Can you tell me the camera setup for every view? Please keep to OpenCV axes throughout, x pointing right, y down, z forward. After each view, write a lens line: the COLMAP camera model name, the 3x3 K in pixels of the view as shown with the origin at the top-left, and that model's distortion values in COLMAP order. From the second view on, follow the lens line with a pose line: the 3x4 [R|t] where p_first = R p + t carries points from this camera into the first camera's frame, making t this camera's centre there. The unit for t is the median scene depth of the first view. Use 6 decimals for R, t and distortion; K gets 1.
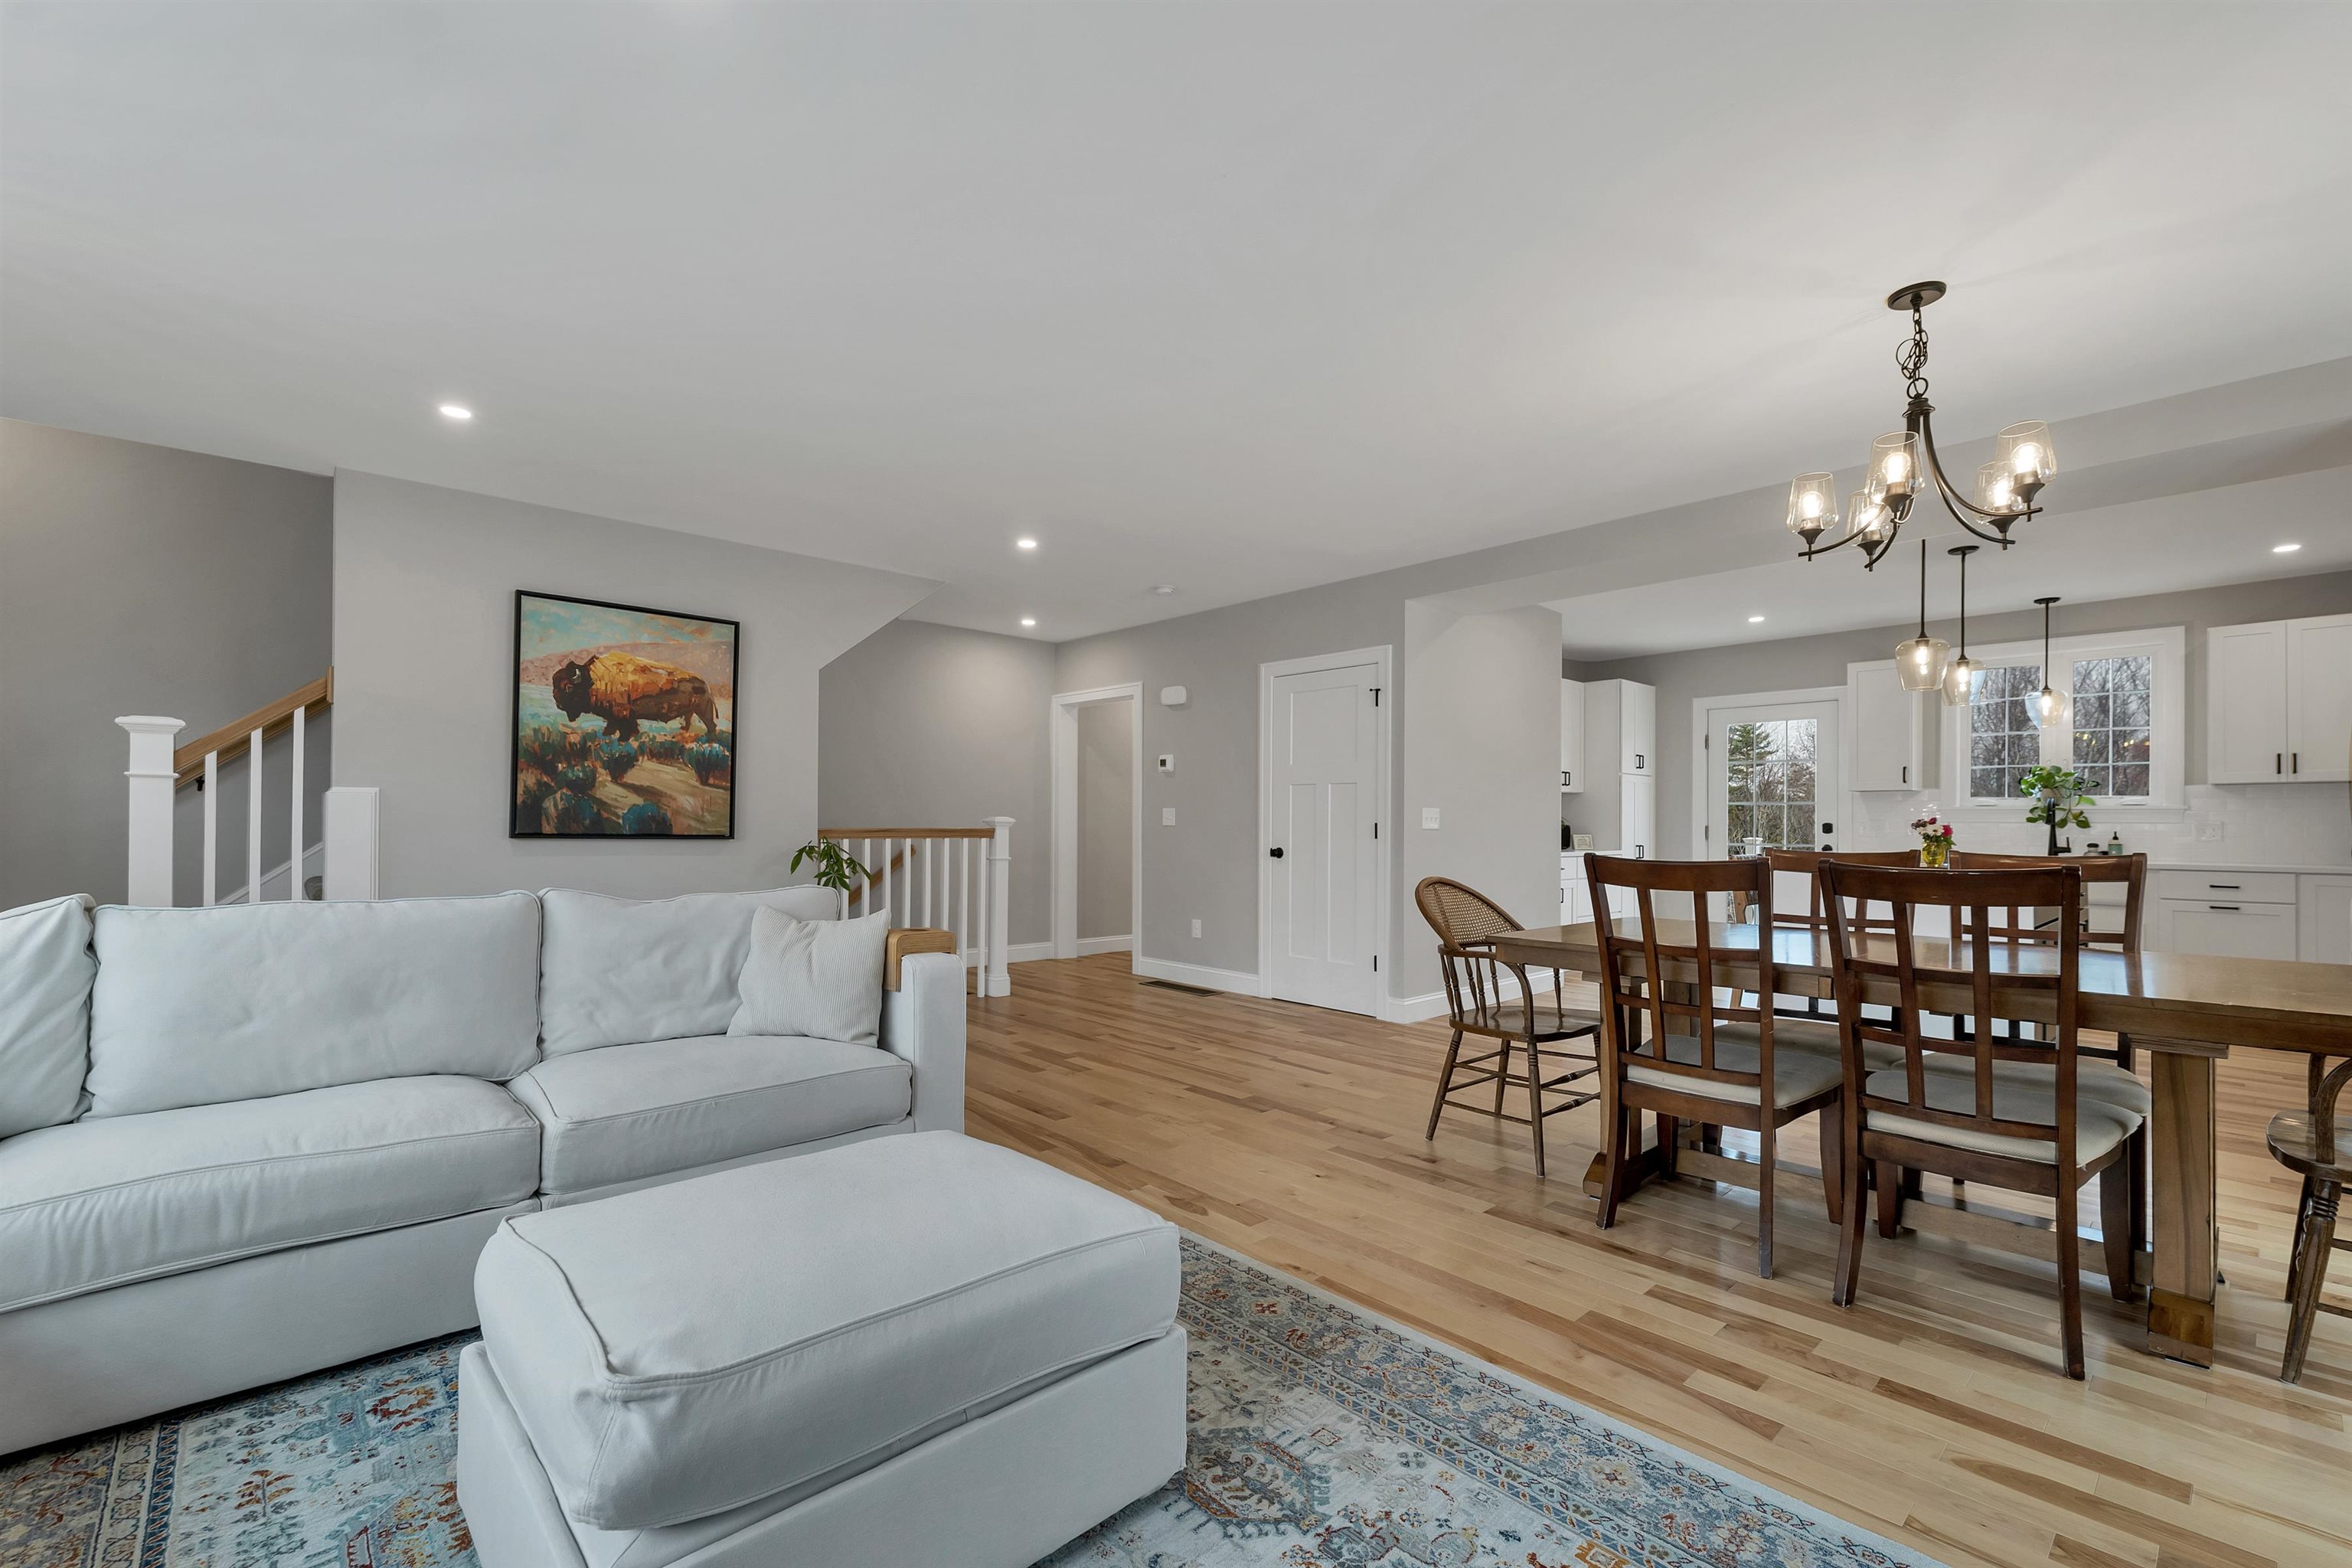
lens RADIAL K [[992.7, 0, 1157.1], [0, 992.7, 817.2], [0, 0, 1]] dist [-0.004024, 0.000312]
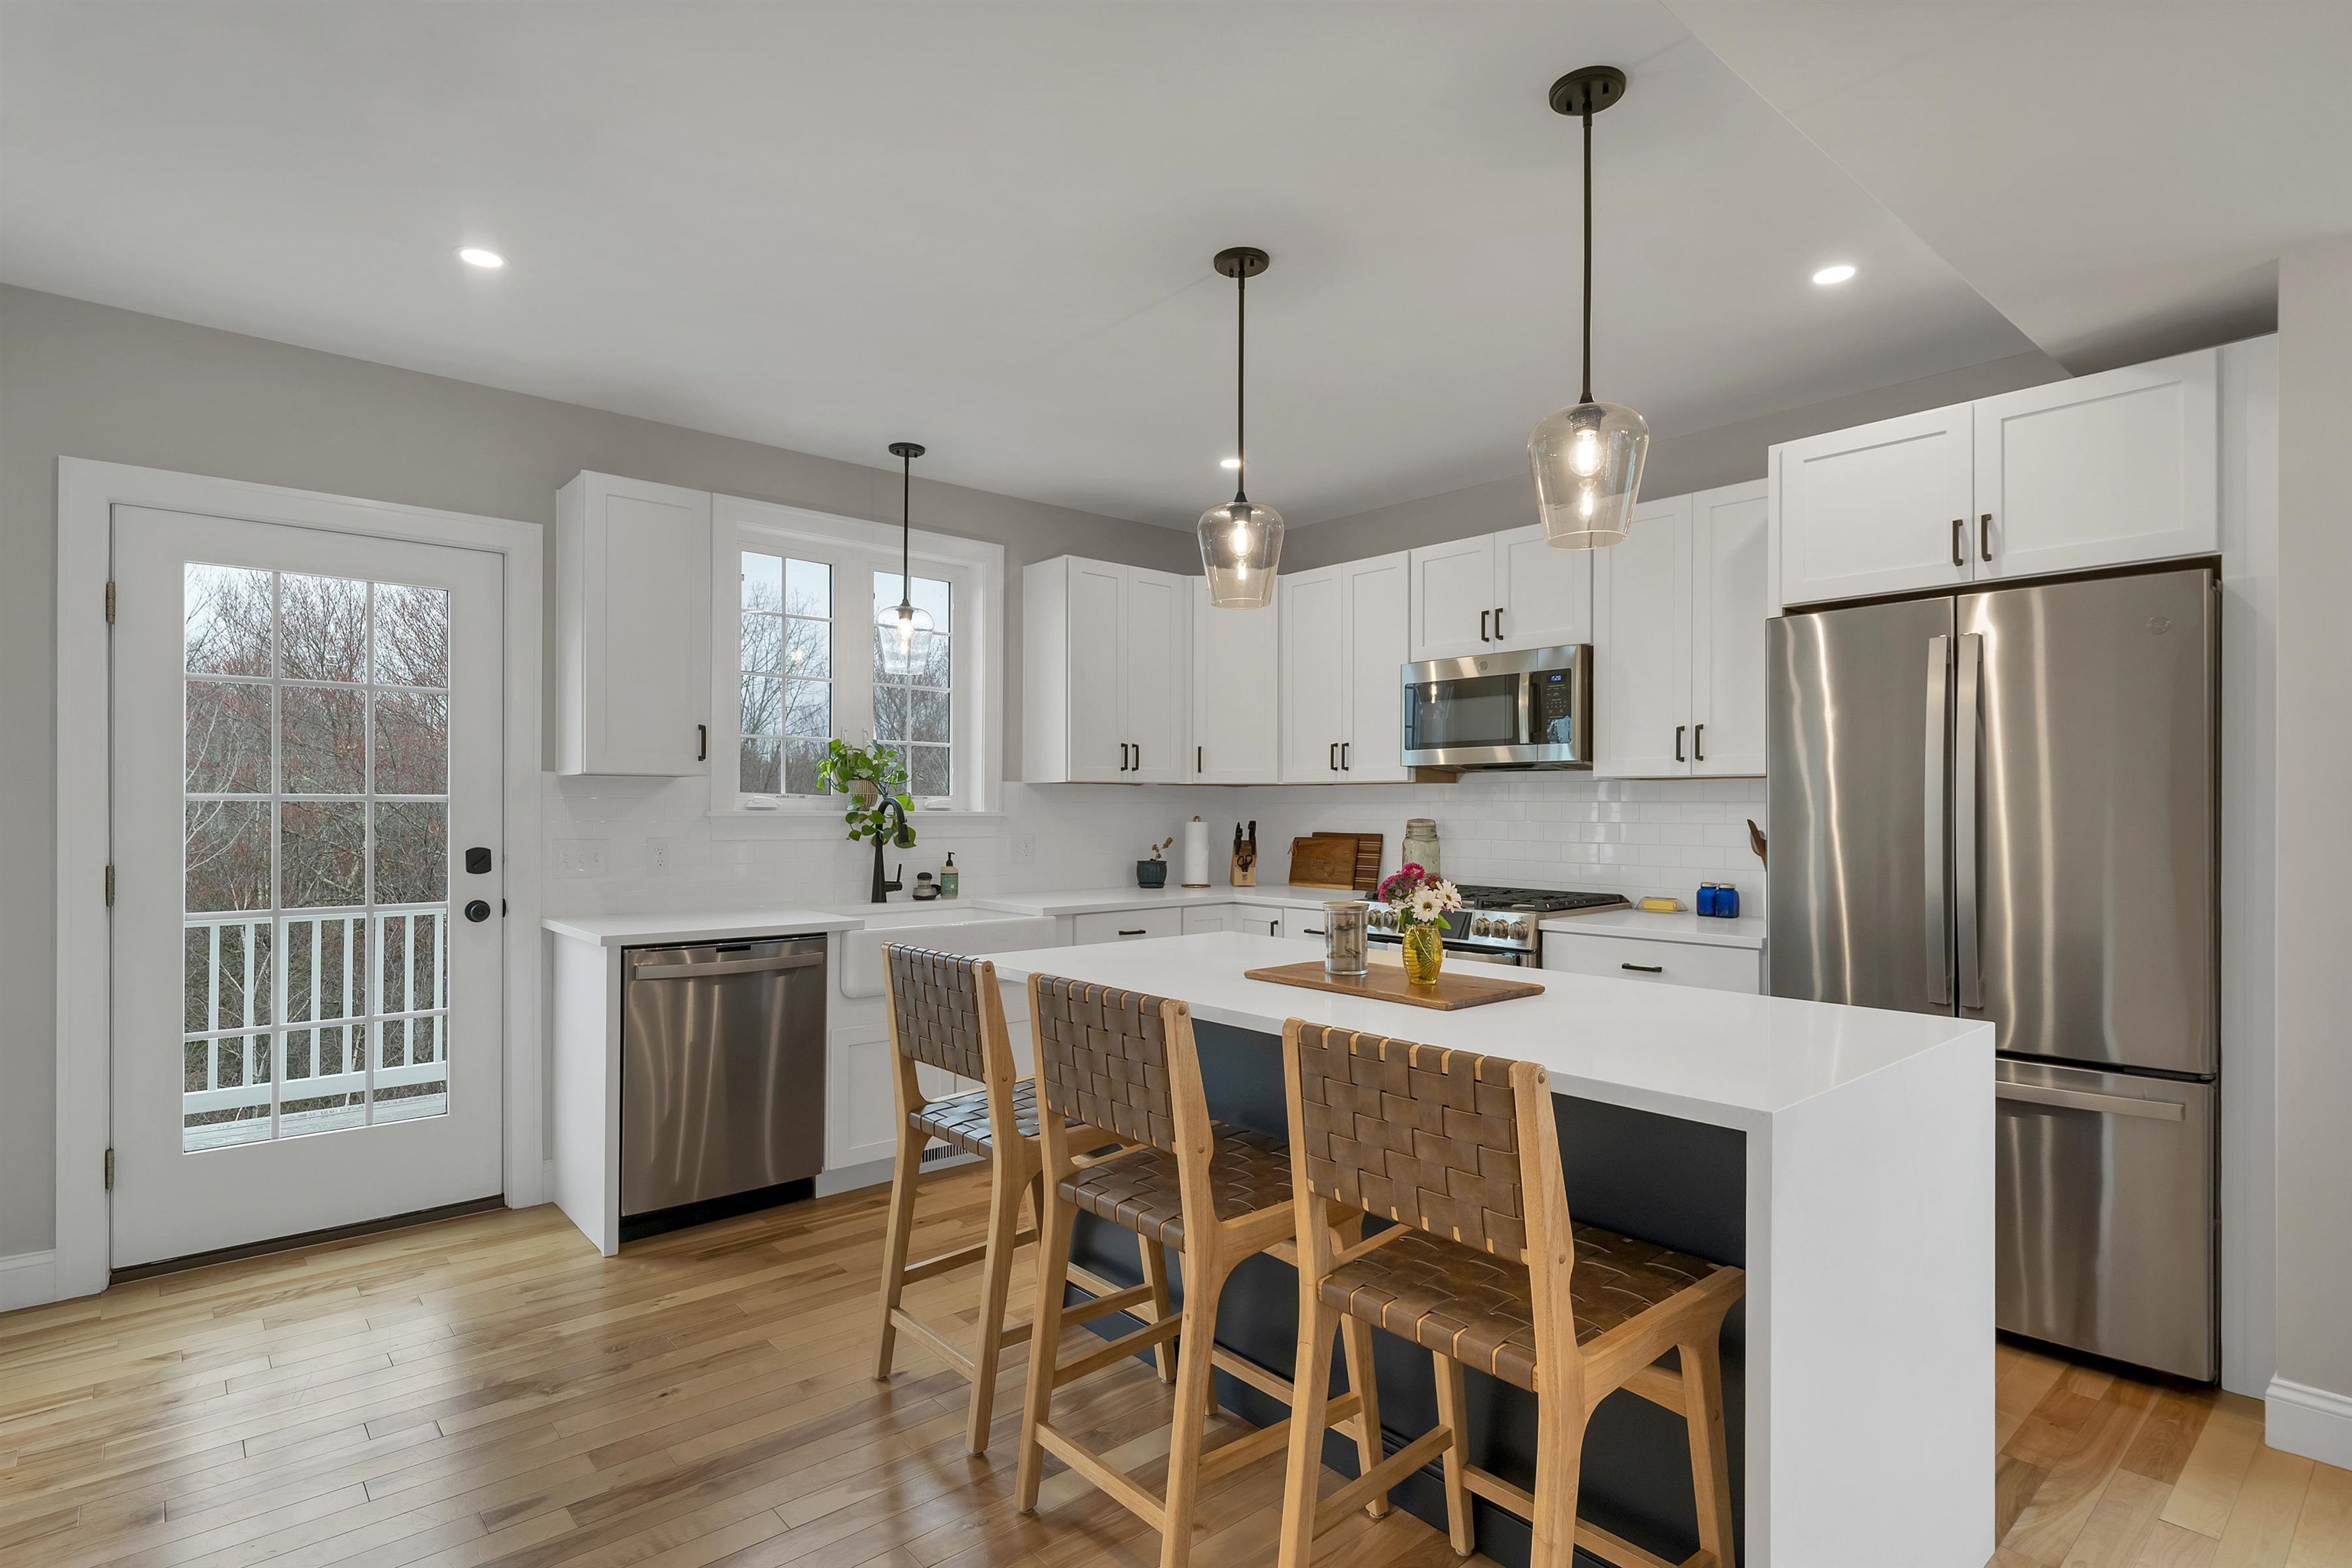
lens RADIAL K [[1167.6, 0, 1165.3], [0, 1167.6, 804.2], [0, 0, 1]] dist [0.009522, -0.000158]
pose [[0.011701, -0.003801, 0.999924, 0.295726], [-0.008625, 0.999955, 0.003902, -0.025244], [-0.999894, -0.008670, 0.011668, 1.075860]]
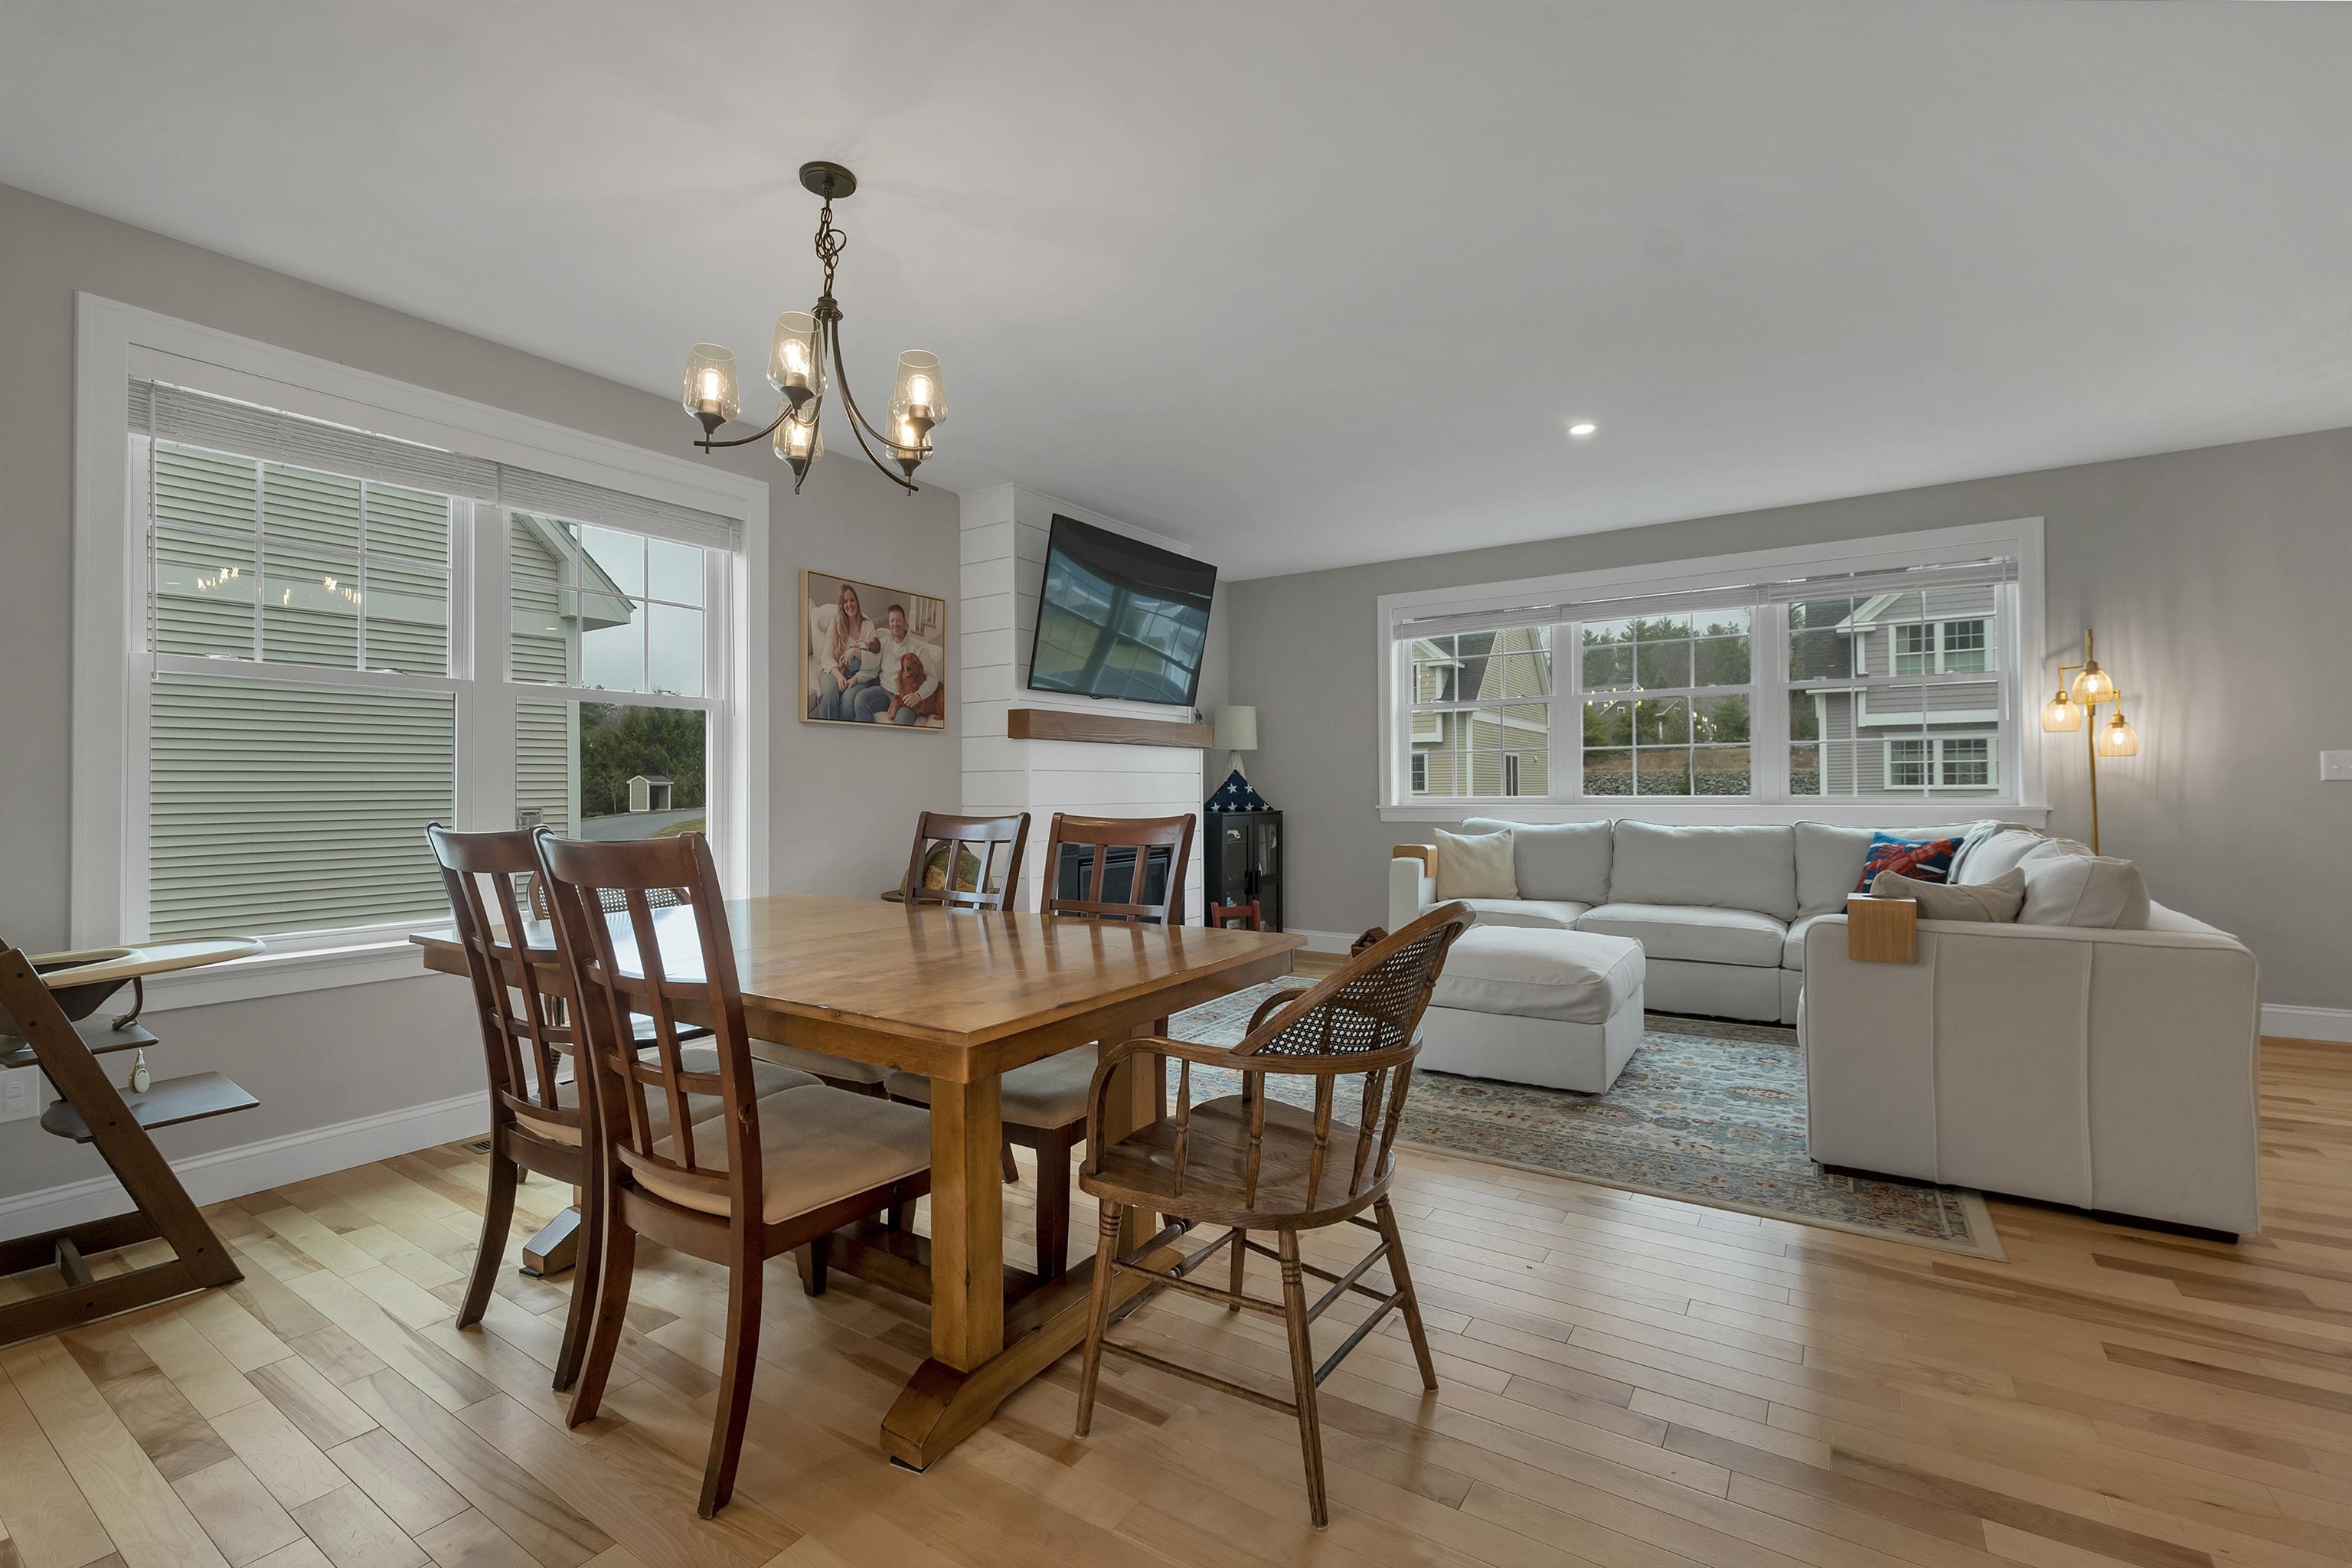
lens RADIAL K [[1019.1, 0, 1158.6], [0, 1019.1, 785.6], [0, 0, 1]] dist [-0.001789, -0.000693]
pose [[-0.968961, -0.000111, -0.247215, 0.389324], [0.003278, 0.999906, -0.013299, 0.012070], [0.247194, -0.013697, -0.968869, 1.061009]]
